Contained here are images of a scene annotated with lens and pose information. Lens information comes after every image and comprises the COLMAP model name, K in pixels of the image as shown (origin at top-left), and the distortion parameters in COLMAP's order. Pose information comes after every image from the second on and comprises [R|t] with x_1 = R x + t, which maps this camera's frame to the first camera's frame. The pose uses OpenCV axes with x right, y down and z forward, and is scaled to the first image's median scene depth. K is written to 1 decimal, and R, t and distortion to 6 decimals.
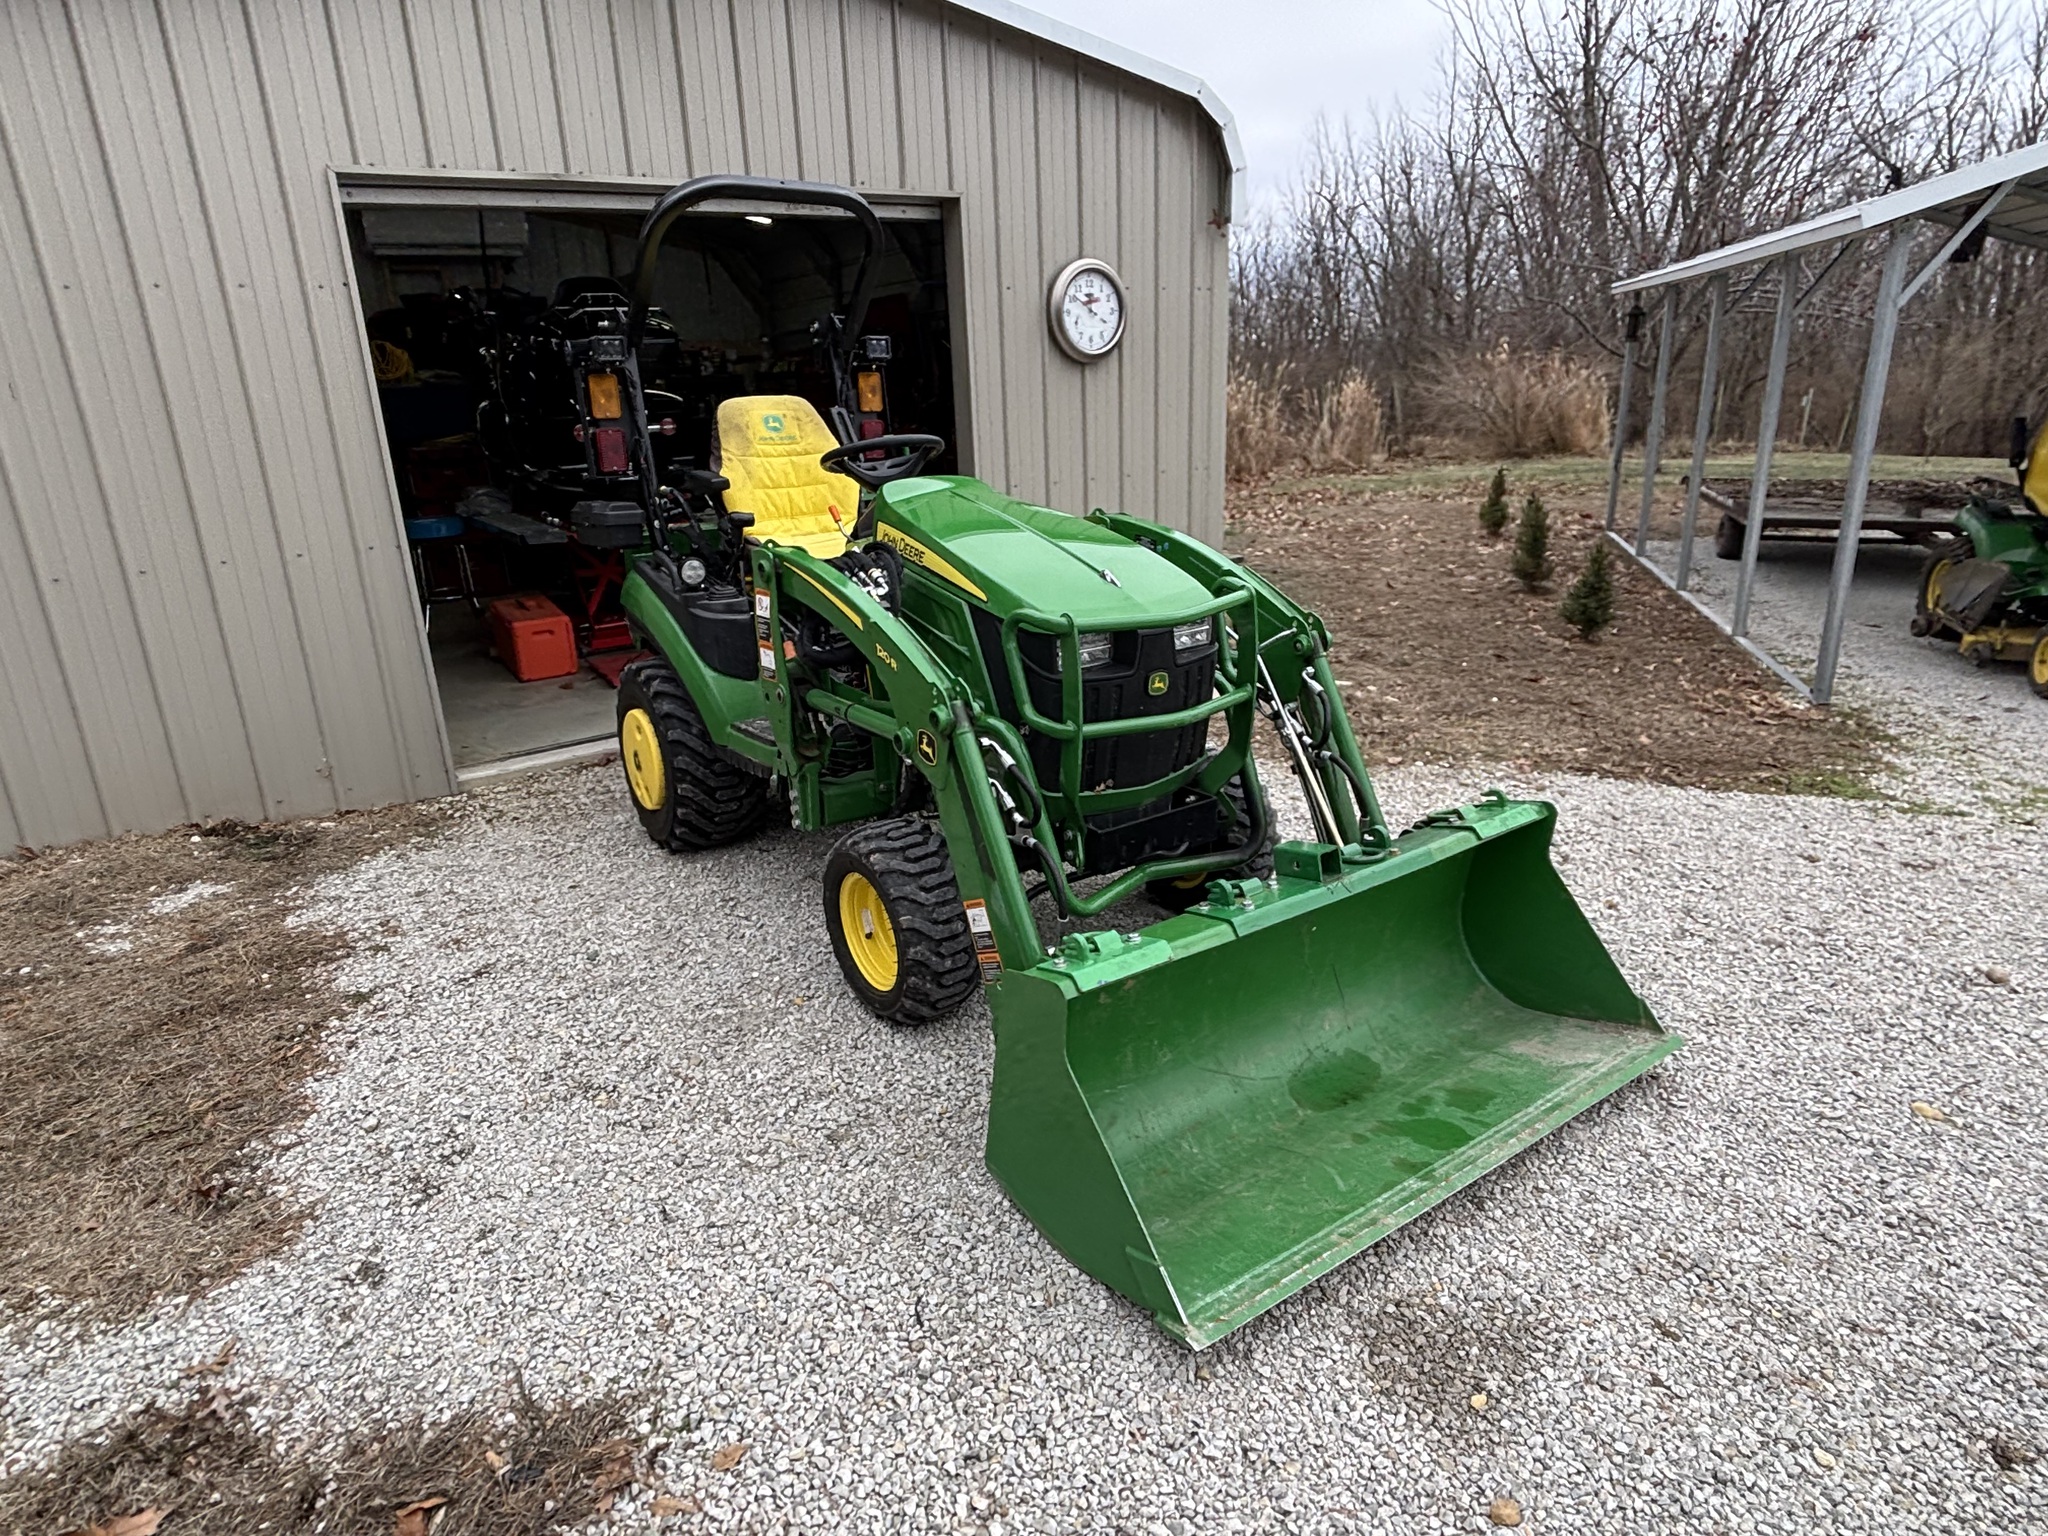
lens RADIAL K [[1169.9, 0, 1017.9], [0, 1169.9, 756.5], [0, 0, 1]] dist [0.052258, -0.075102]
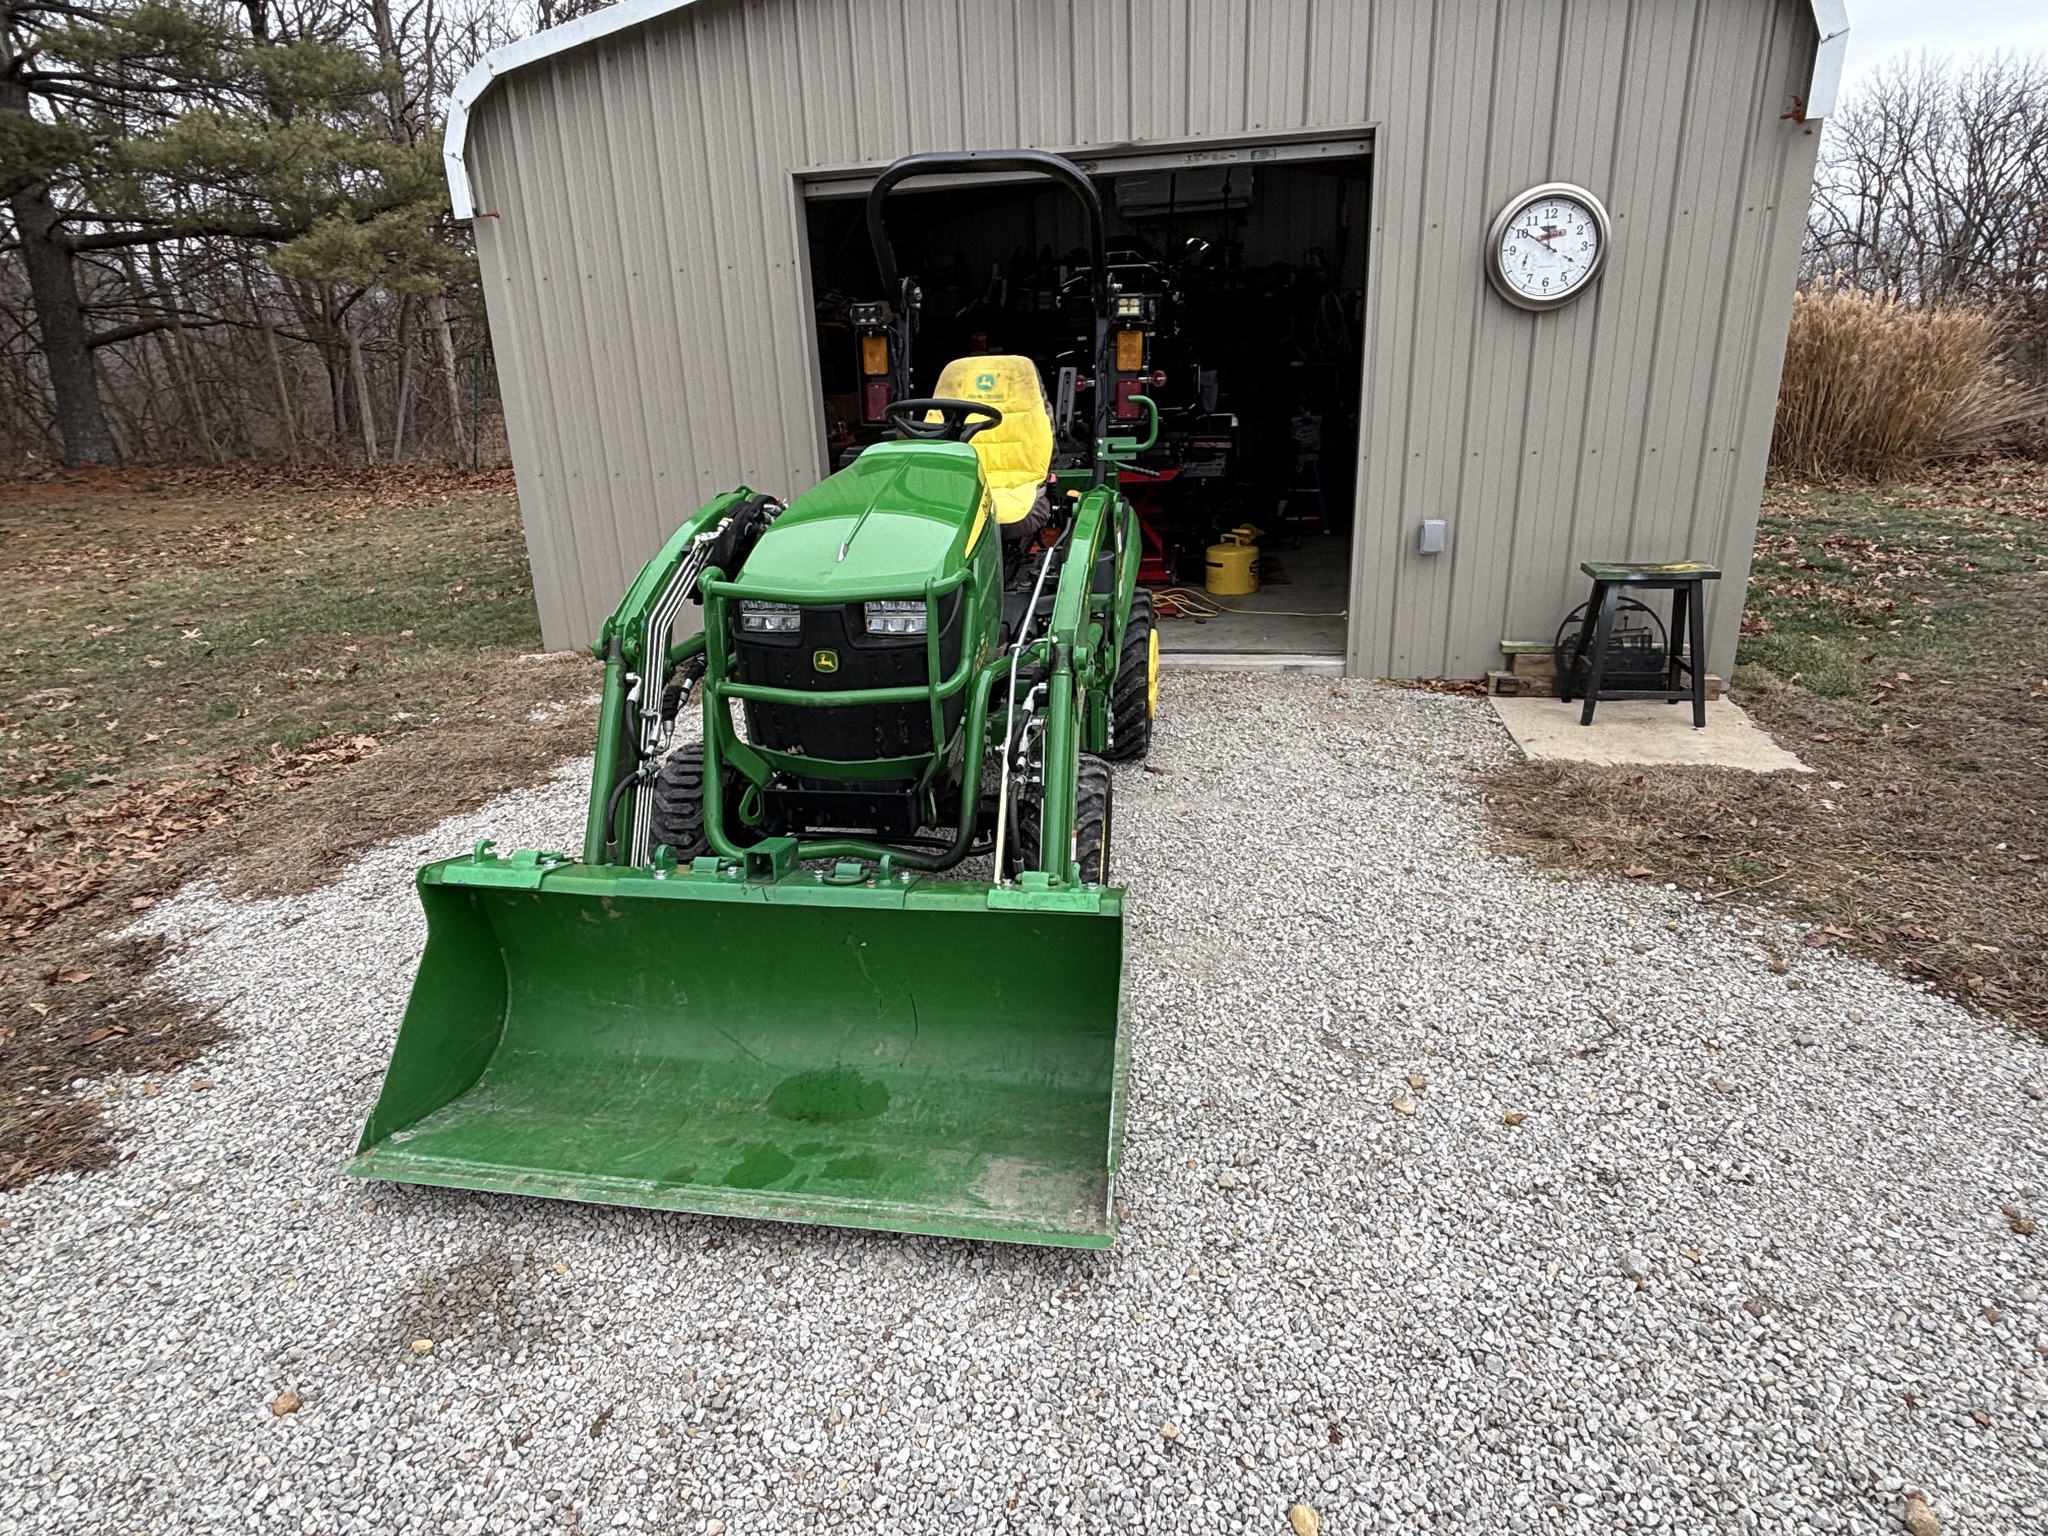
lens RADIAL K [[1169.9, 0, 1017.9], [0, 1169.9, 756.5], [0, 0, 1]] dist [0.052258, -0.075102]
pose [[0.732266, 0.227184, -0.642007, 0.477204], [-0.198619, 0.972976, 0.117760, -0.069500], [0.651411, 0.041283, 0.757601, 0.183885]]
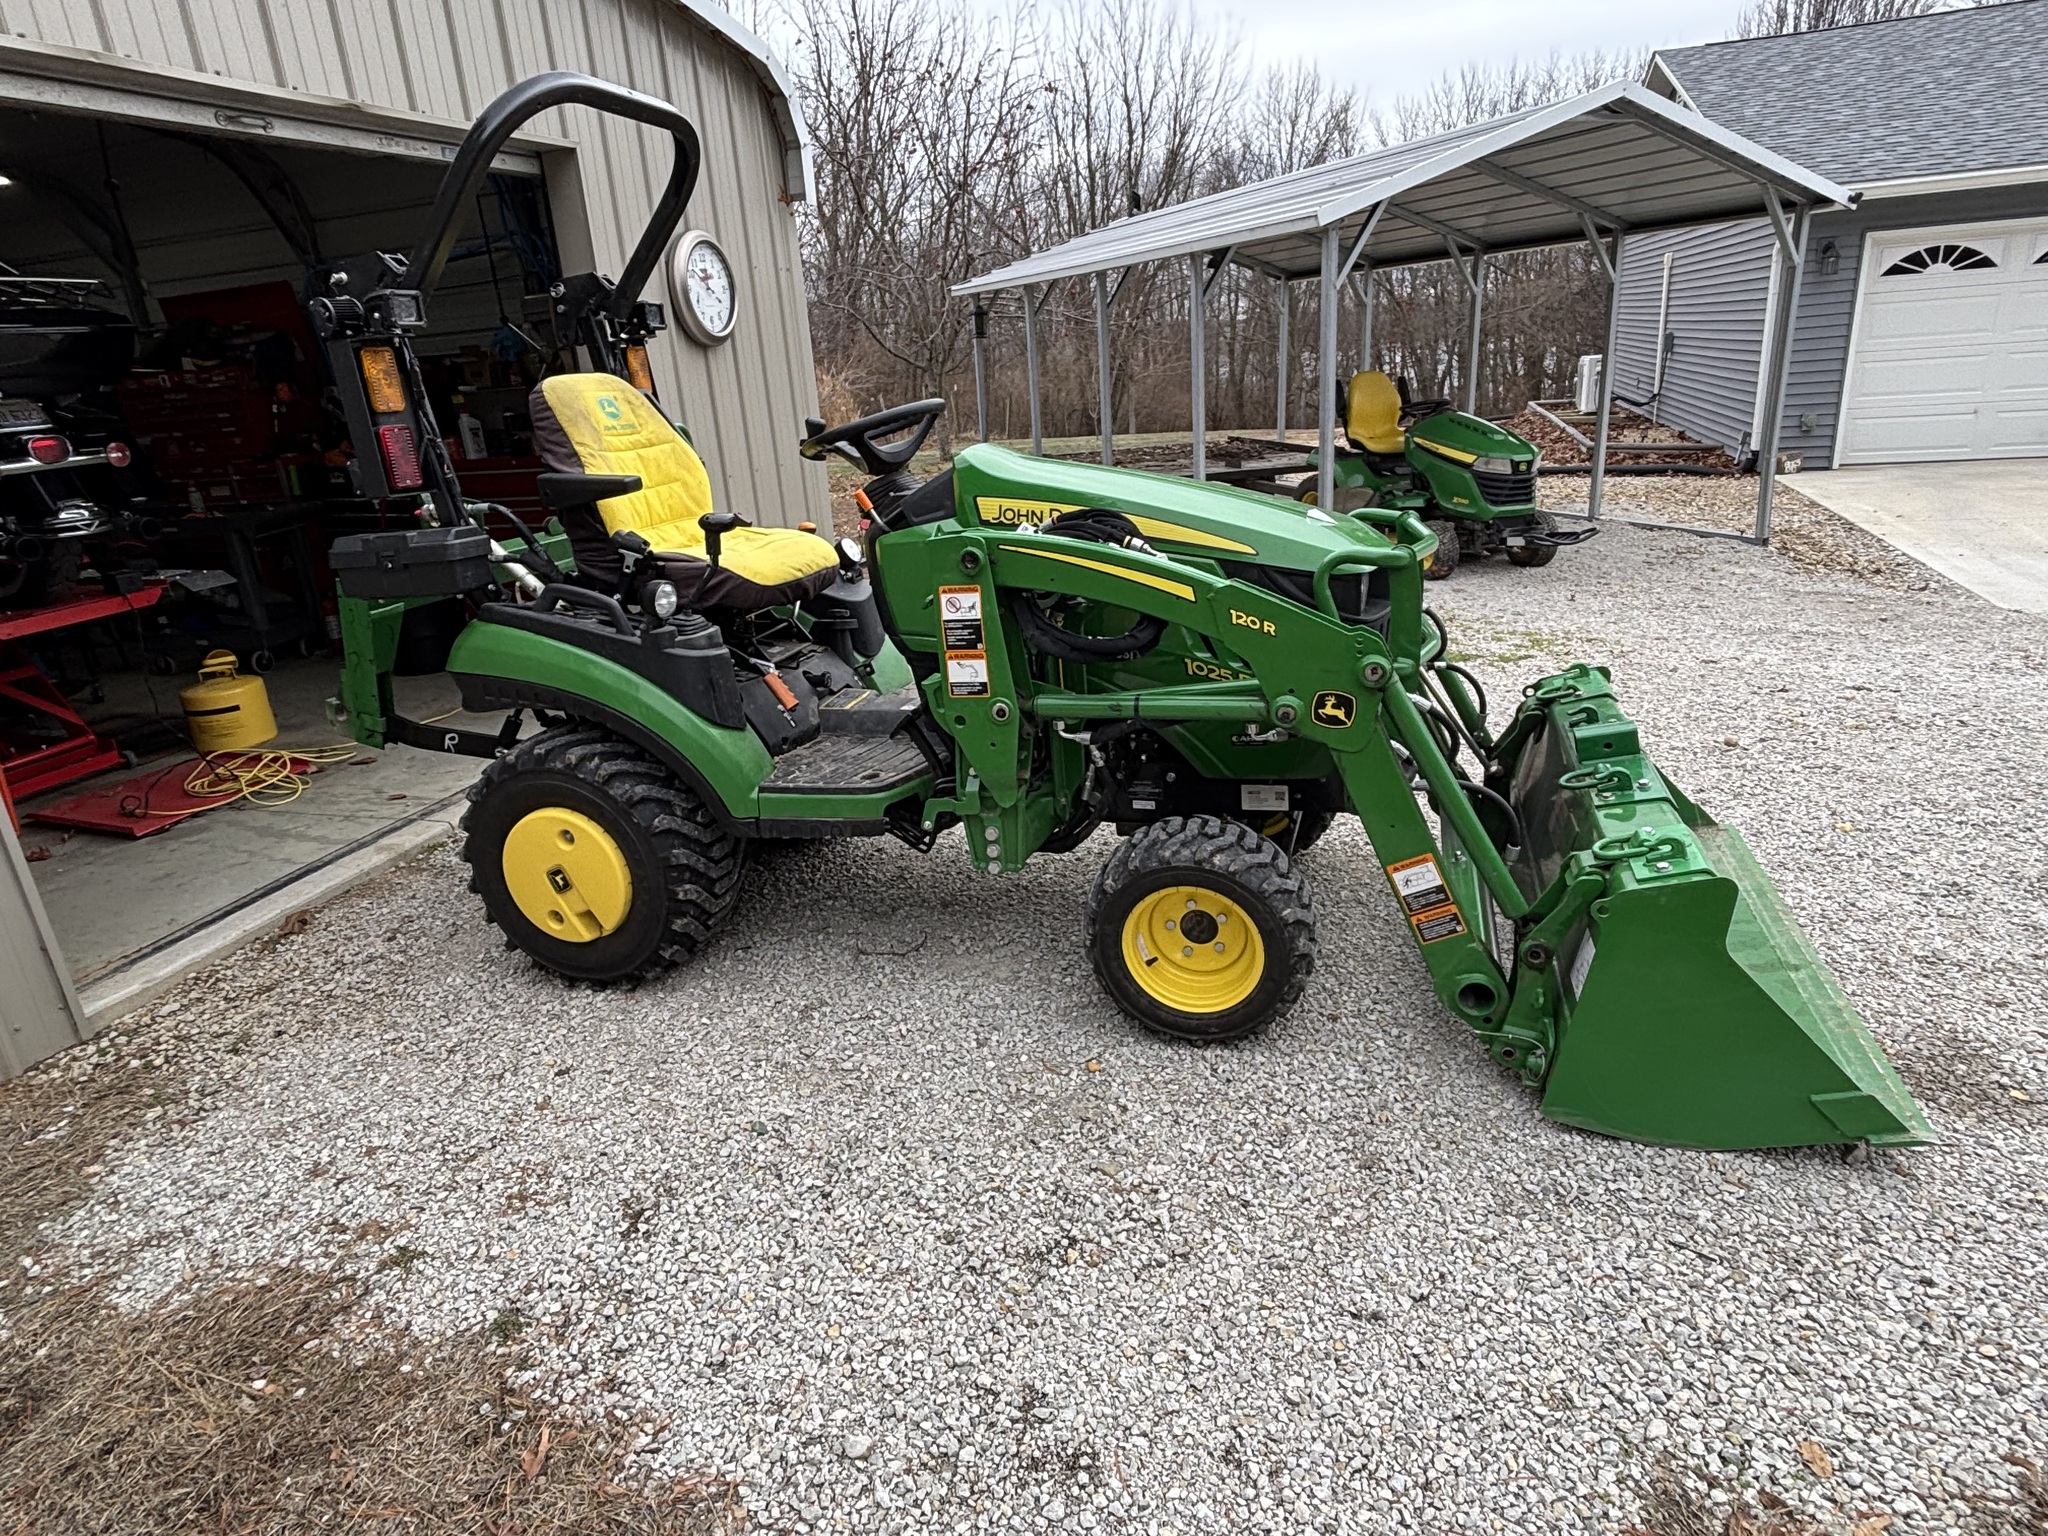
lens RADIAL K [[1169.9, 0, 1017.9], [0, 1169.9, 756.5], [0, 0, 1]] dist [0.052258, -0.075102]
pose [[0.797885, -0.214007, 0.563543, -0.393624], [0.222290, 0.973432, 0.054937, -0.038151], [-0.560327, 0.081436, 0.824258, 0.197009]]
